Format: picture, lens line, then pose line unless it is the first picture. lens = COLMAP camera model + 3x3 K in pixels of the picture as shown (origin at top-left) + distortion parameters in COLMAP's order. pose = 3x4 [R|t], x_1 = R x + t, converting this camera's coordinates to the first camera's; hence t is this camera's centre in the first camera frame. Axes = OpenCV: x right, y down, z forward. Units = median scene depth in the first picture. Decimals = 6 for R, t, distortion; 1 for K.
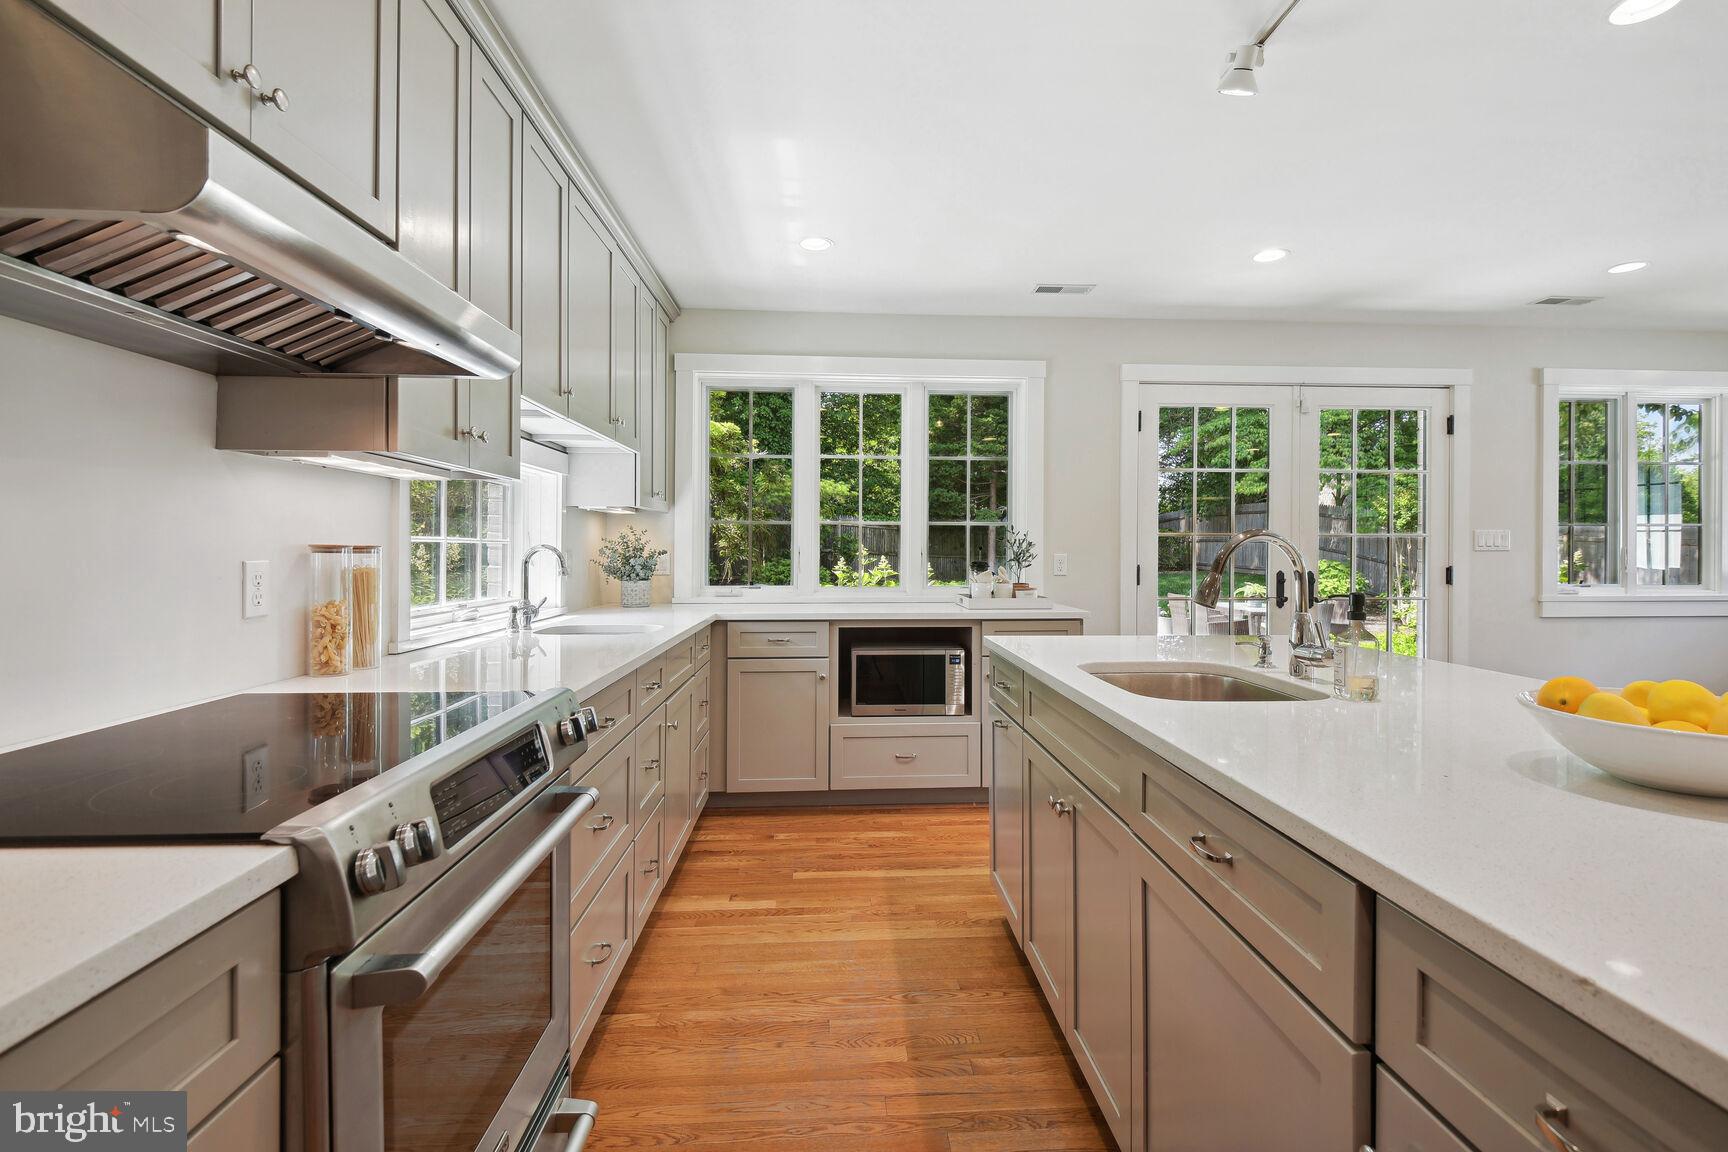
lens RADIAL K [[797.1, 0, 868.4], [0, 797.1, 548.3], [0, 0, 1]] dist [-0.001289, -0.005251]
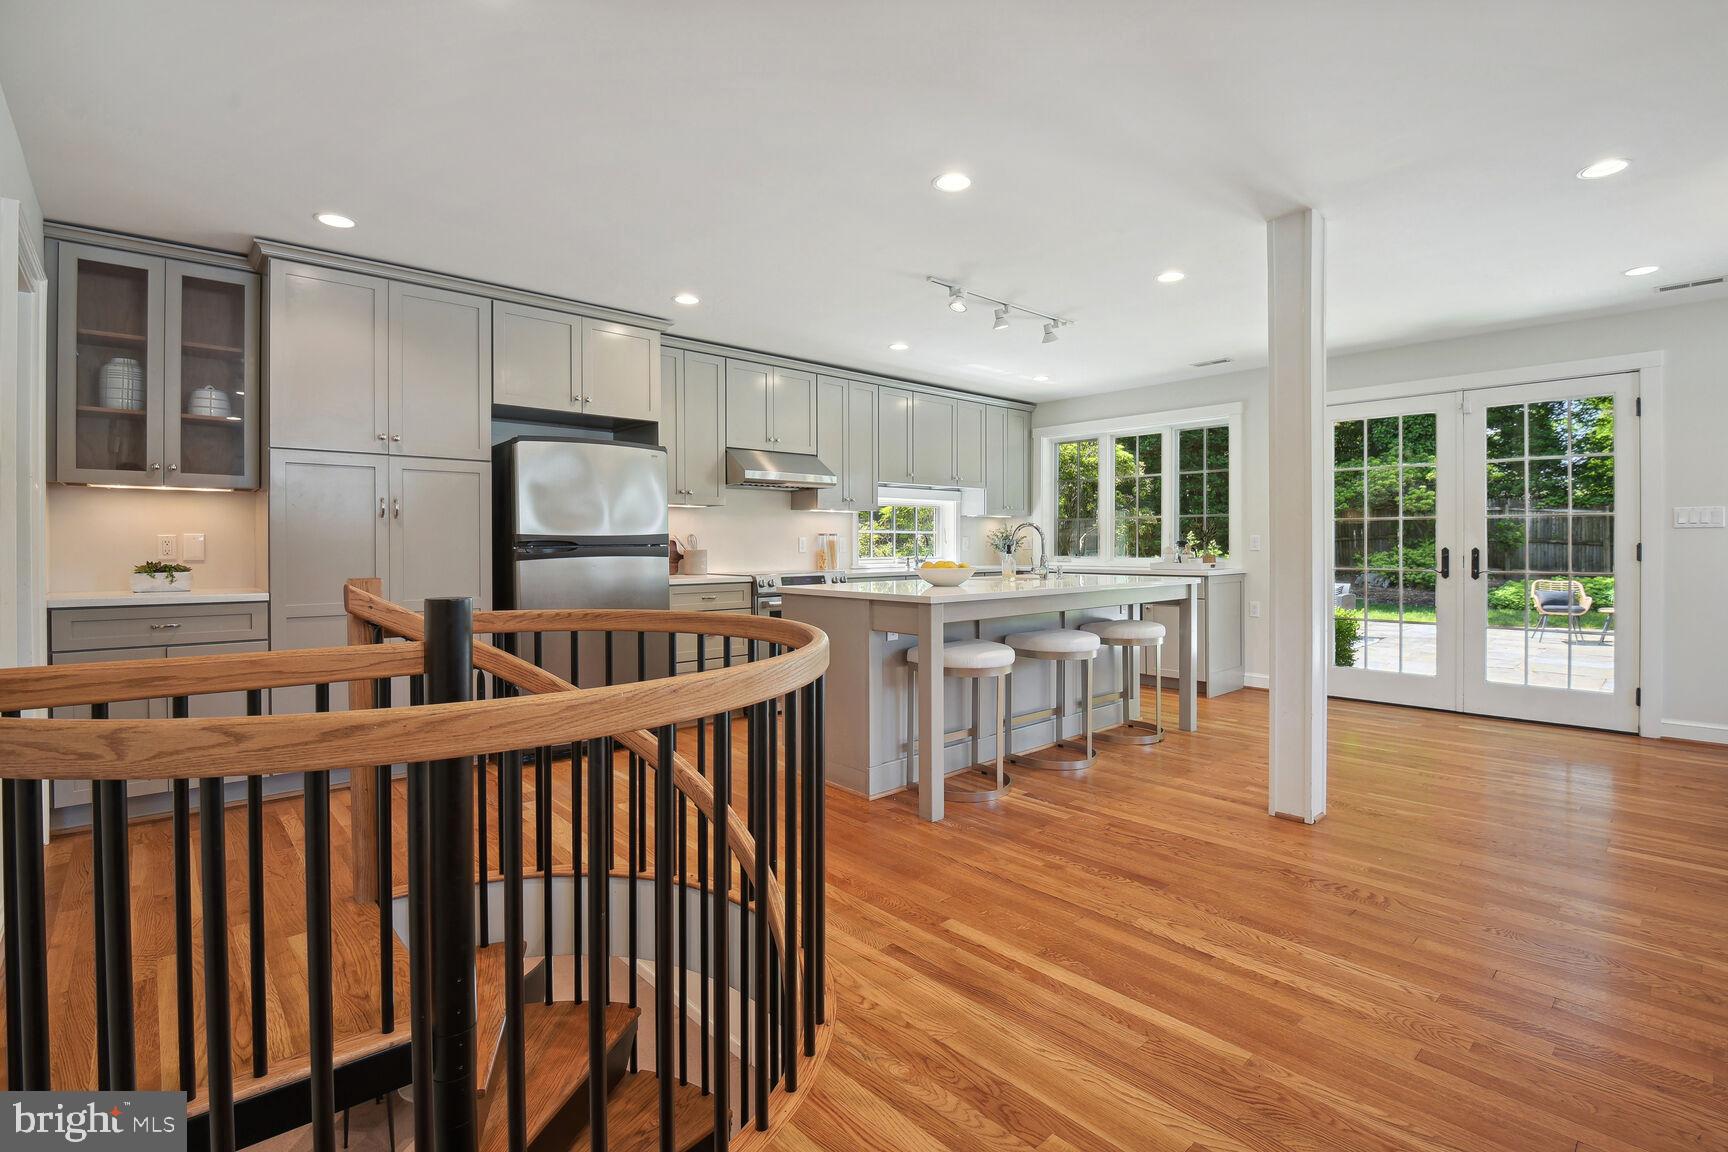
lens RADIAL K [[797.1, 0, 904.5], [0, 797.1, 551.5], [0, 0, 1]] dist [-0.001289, -0.005251]
pose [[0.660256, 0.003395, -0.751033, 0.908017], [0.003773, 0.999962, 0.007837, 0.021358], [0.751031, -0.008008, 0.660218, -0.413483]]
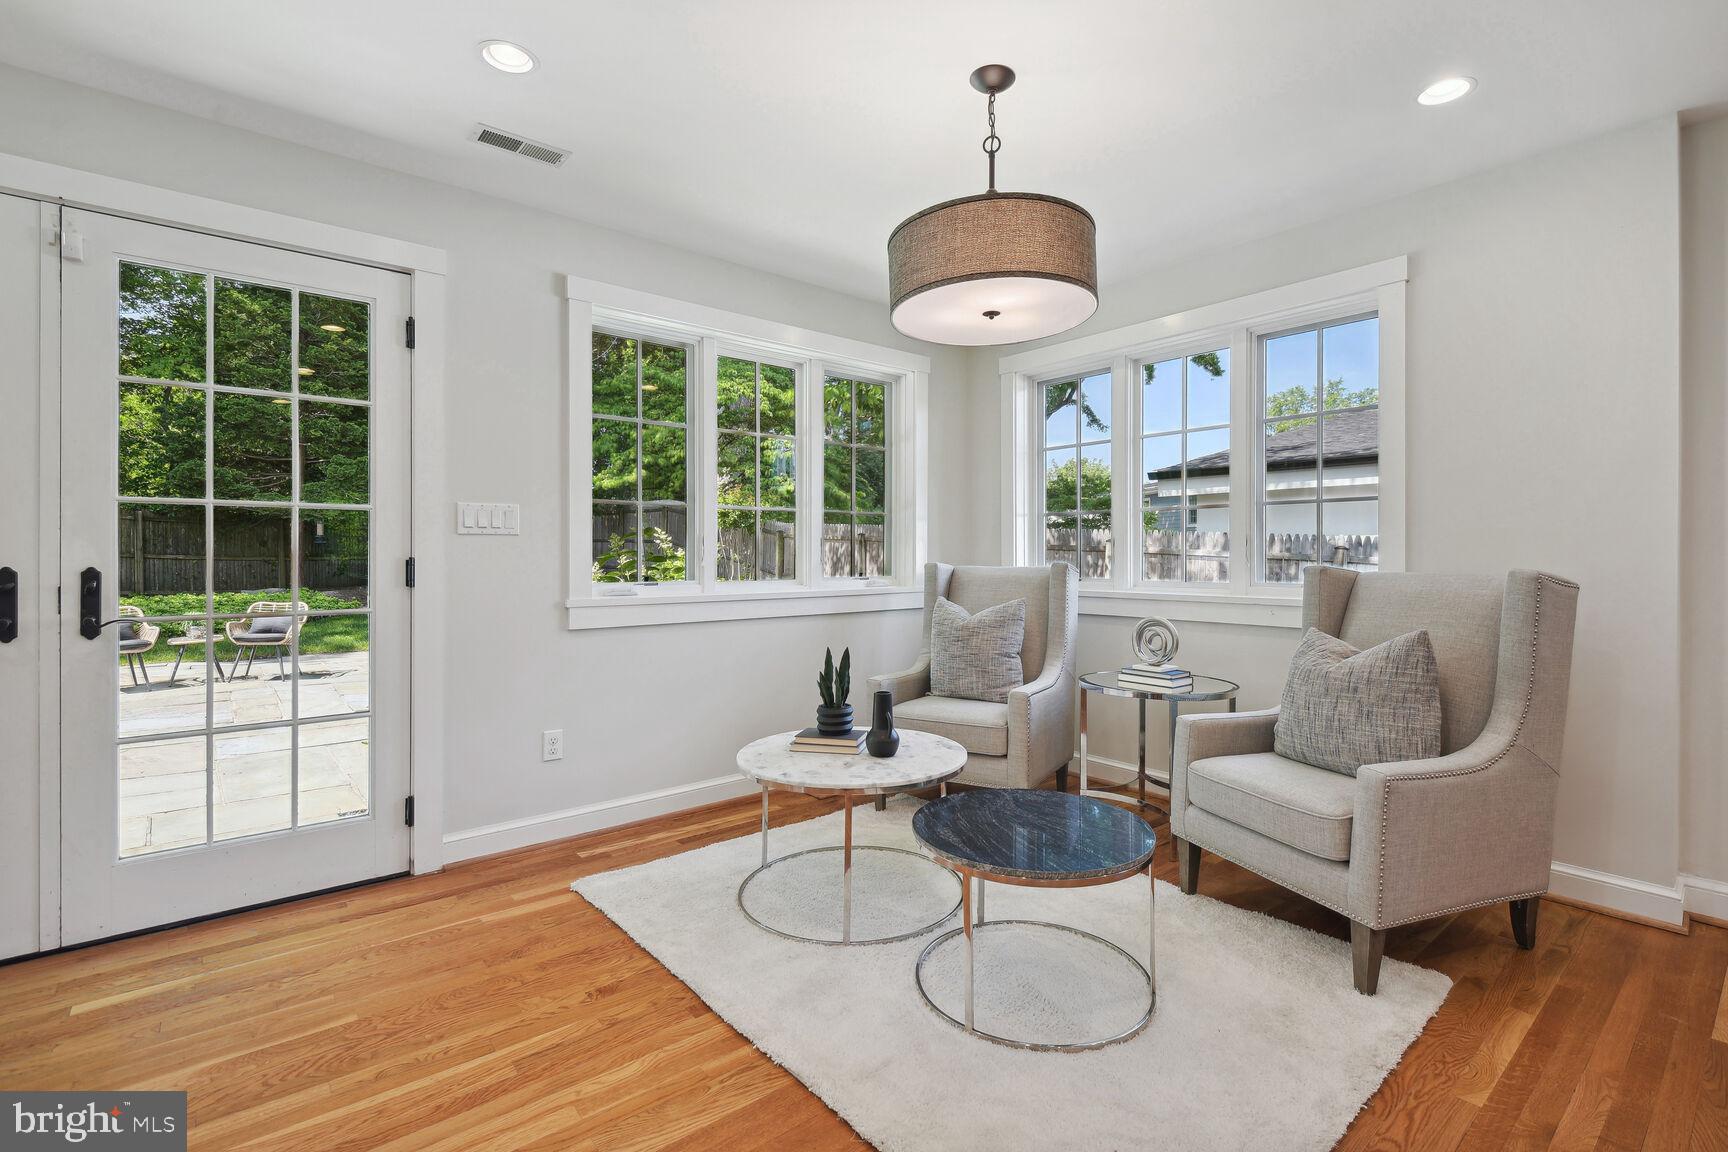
lens RADIAL K [[797.1, 0, 887.9], [0, 797.1, 553.0], [0, 0, 1]] dist [-0.001289, -0.005251]
pose [[0.787869, -0.000321, 0.615842, 0.669681], [-0.001841, 0.999994, 0.002876, 0.016466], [-0.615840, -0.003400, 0.787864, 0.283312]]
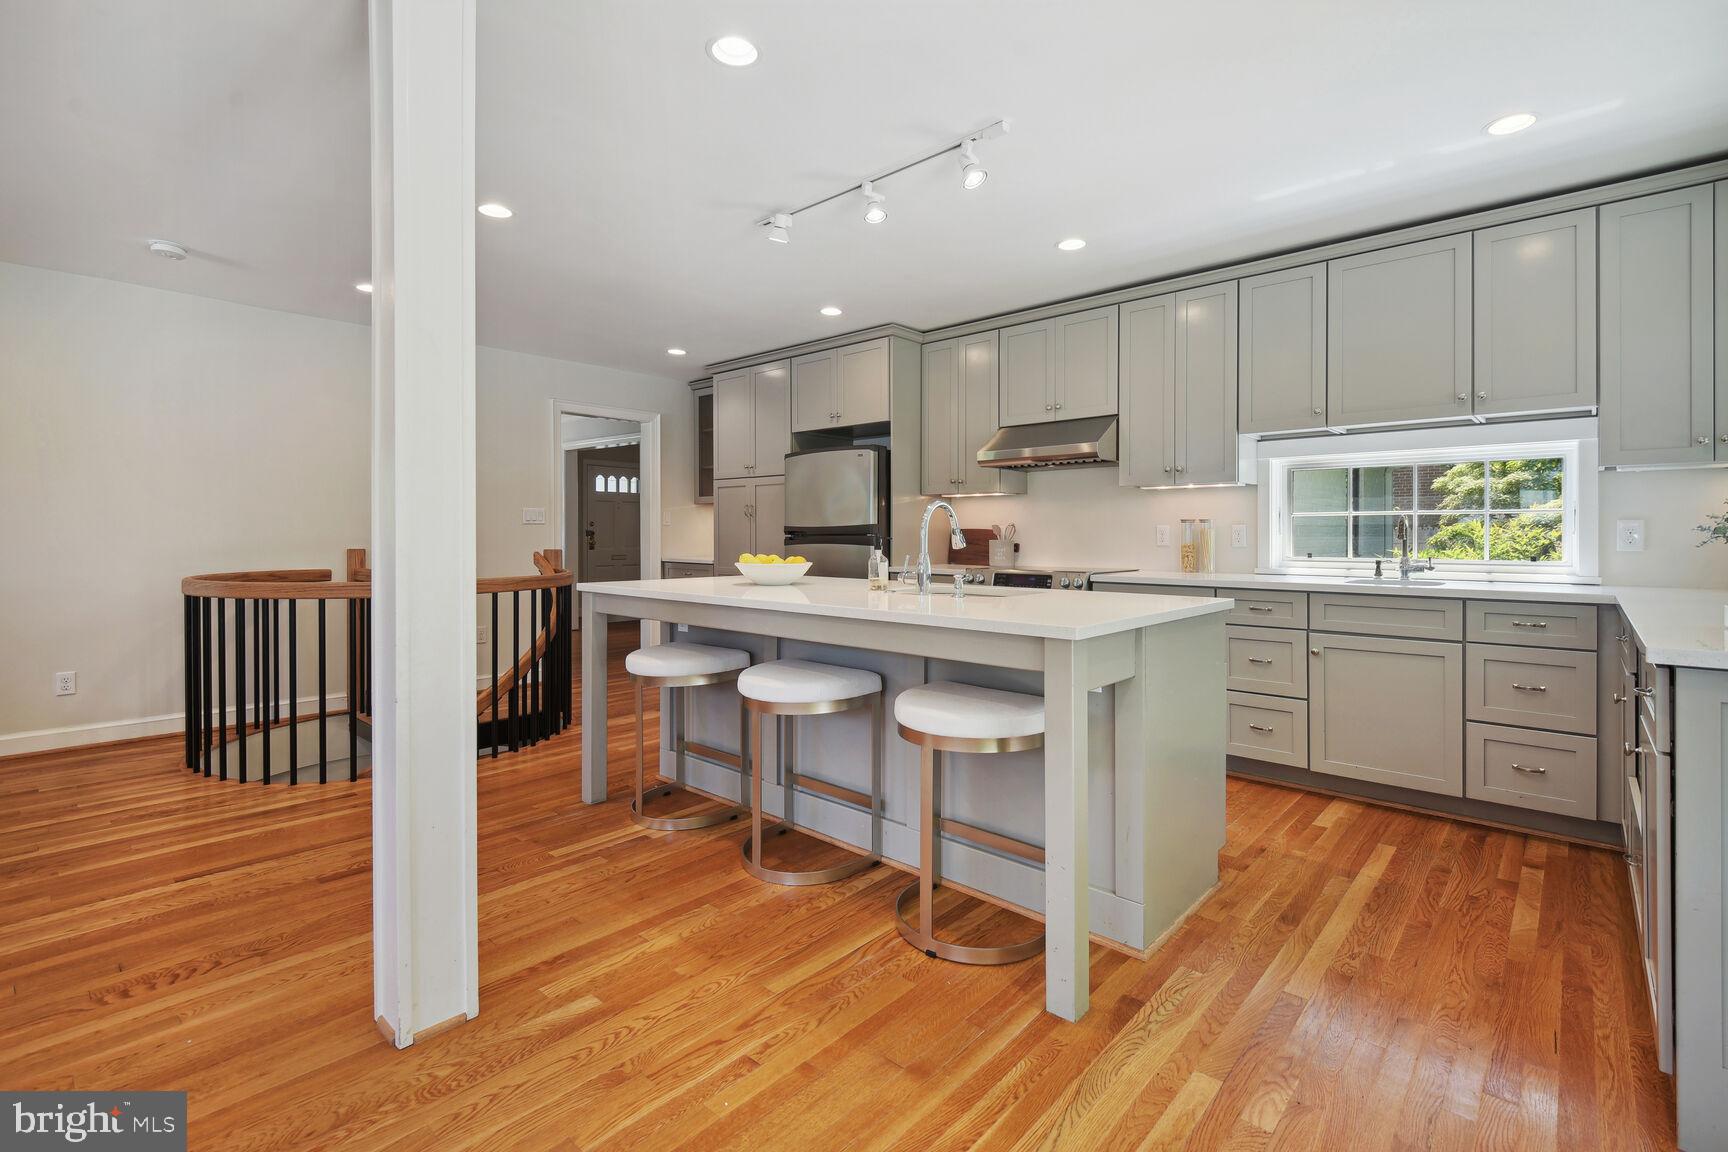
lens RADIAL K [[797.1, 0, 898.7], [0, 797.1, 537.3], [0, 0, 1]] dist [-0.001289, -0.005251]
pose [[-0.686842, 0.000792, -0.726806, 0.719315], [-0.002996, 0.999988, 0.003921, 0.019456], [0.726800, 0.004871, -0.686832, 0.858484]]
